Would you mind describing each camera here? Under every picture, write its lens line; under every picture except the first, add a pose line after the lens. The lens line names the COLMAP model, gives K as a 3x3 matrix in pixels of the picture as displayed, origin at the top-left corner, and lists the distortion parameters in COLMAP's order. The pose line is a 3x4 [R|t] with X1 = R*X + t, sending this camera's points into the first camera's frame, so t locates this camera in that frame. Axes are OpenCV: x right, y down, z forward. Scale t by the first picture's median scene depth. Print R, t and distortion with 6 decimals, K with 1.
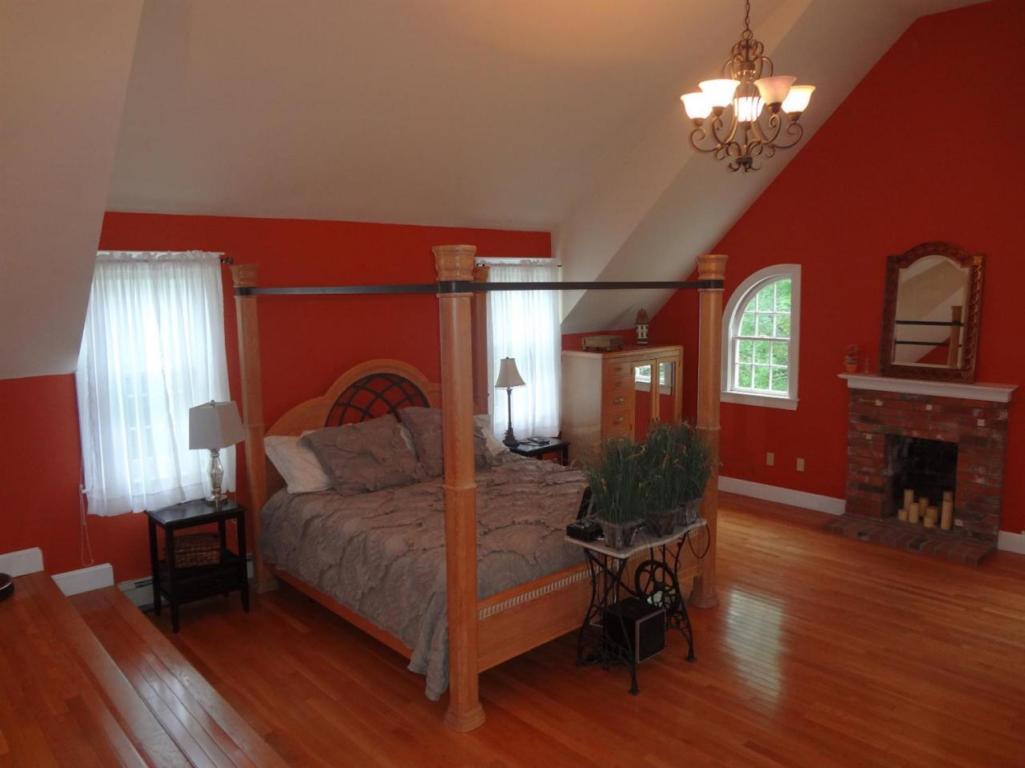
lens RADIAL K [[777.8, 0, 513.7], [0, 777.8, 383.3], [0, 0, 1]] dist [0.000195, -0.000304]
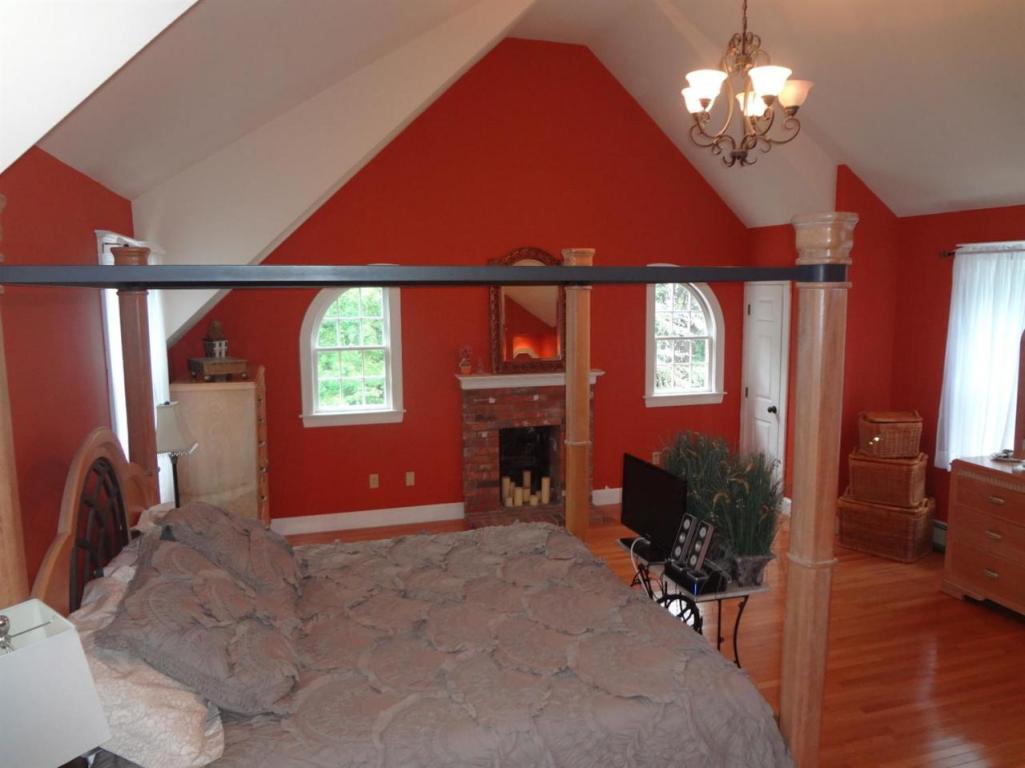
lens RADIAL K [[777.8, 0, 513.2], [0, 777.8, 387.7], [0, 0, 1]] dist [0.000195, -0.000304]
pose [[0.457282, -0.109957, 0.882498, -0.425564], [0.117962, 0.991058, 0.062360, -0.052306], [-0.881464, 0.075585, 0.466164, 0.489491]]
